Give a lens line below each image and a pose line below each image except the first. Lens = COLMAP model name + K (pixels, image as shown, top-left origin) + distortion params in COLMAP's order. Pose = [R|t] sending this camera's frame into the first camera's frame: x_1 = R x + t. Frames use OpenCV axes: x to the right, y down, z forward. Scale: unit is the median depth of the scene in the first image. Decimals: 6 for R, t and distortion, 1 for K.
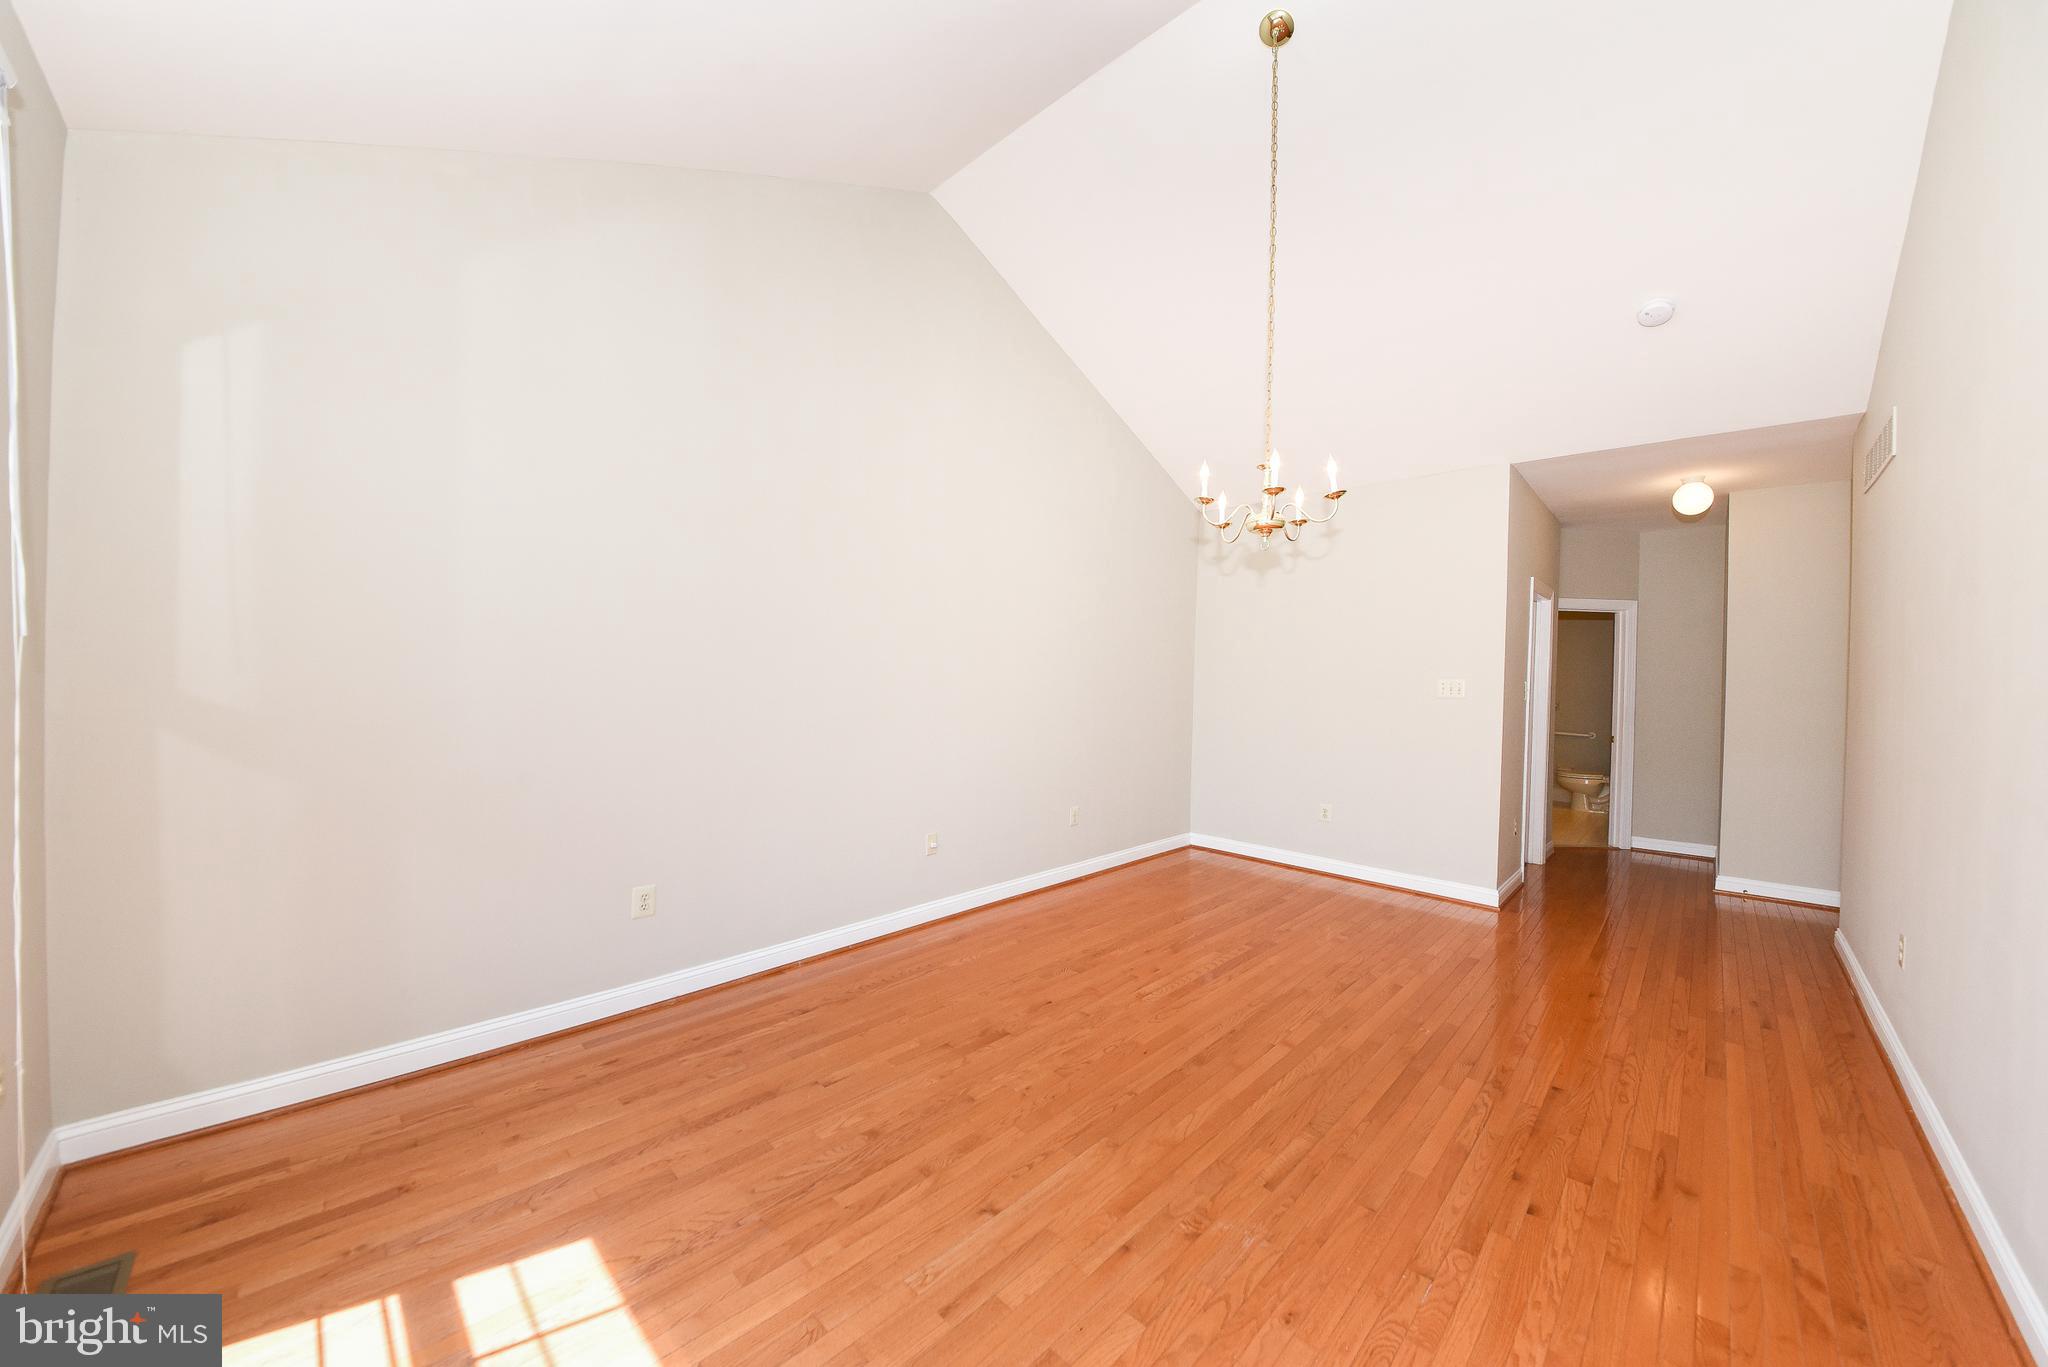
lens RADIAL K [[702.1, 0, 1052.2], [0, 702.1, 656.0], [0, 0, 1]] dist [0.008571, -0.005194]
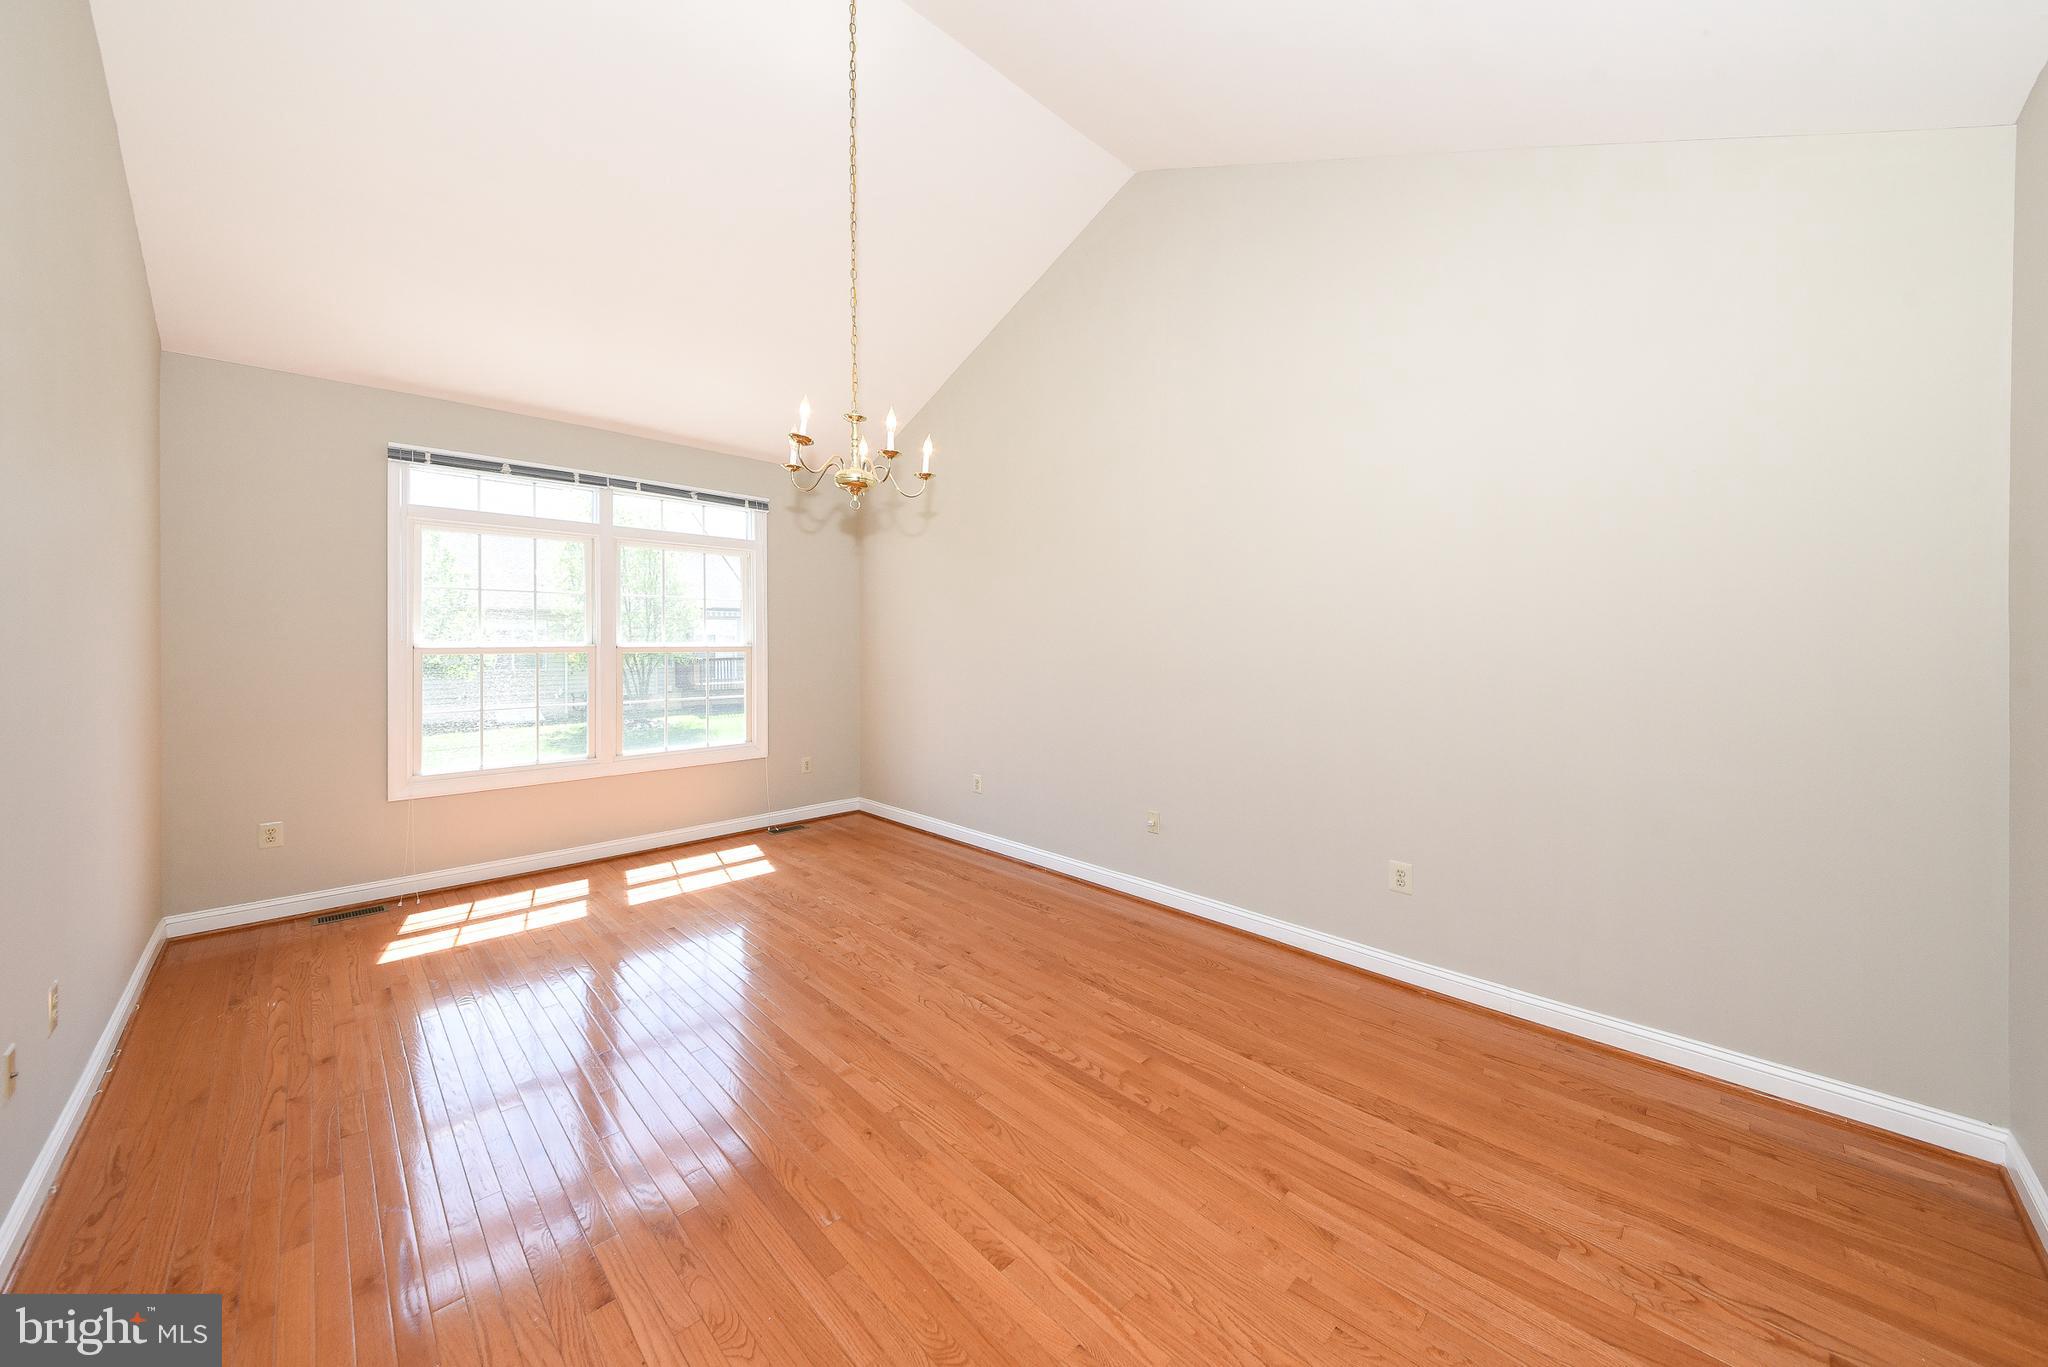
lens RADIAL K [[726.9, 0, 1020.2], [0, 726.9, 637.7], [0, 0, 1]] dist [0.009901, -0.000035]
pose [[-0.027135, -0.020162, -0.999428, 1.031873], [0.016401, 0.999653, -0.020612, 0.042043], [0.999497, -0.016951, -0.026795, 1.052156]]
